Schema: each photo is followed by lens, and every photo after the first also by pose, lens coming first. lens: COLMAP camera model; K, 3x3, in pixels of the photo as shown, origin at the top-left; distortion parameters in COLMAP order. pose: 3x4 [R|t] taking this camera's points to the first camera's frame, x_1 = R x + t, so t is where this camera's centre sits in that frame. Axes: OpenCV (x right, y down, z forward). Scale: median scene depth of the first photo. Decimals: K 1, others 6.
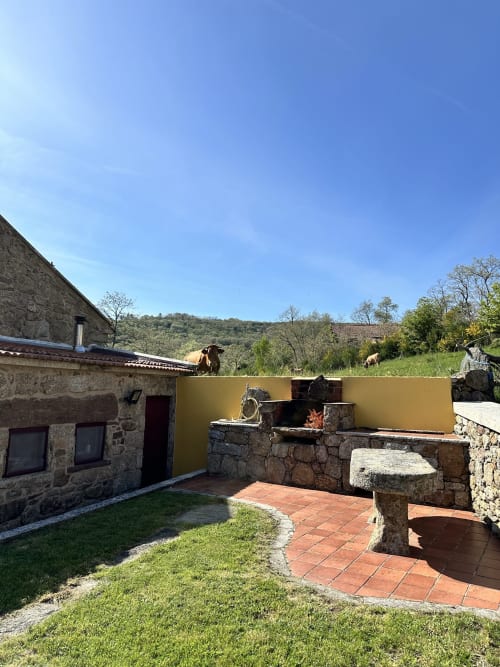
lens RADIAL K [[469.4, 0, 250.0], [0, 469.4, 333.5], [0, 0, 1]] dist [0.175167, -0.388207]
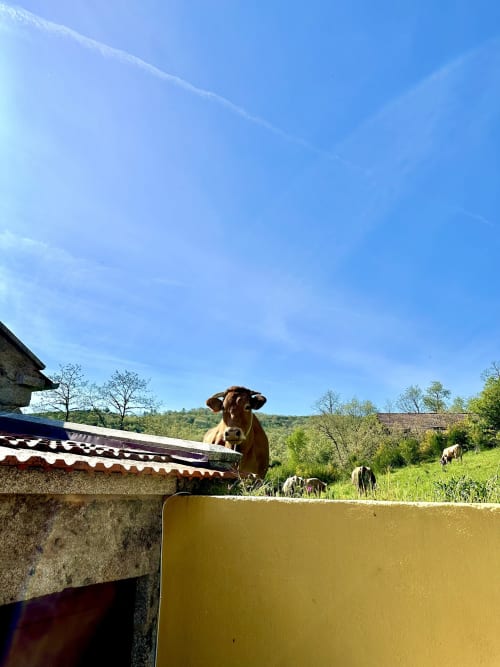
lens RADIAL K [[469.4, 0, 250.0], [0, 469.4, 333.5], [0, 0, 1]] dist [0.175167, -0.388207]
pose [[0.998654, -0.019304, -0.048150, -0.014067], [0.009424, 0.980253, -0.197523, 0.008318], [0.051012, 0.196804, 0.979115, 0.110465]]
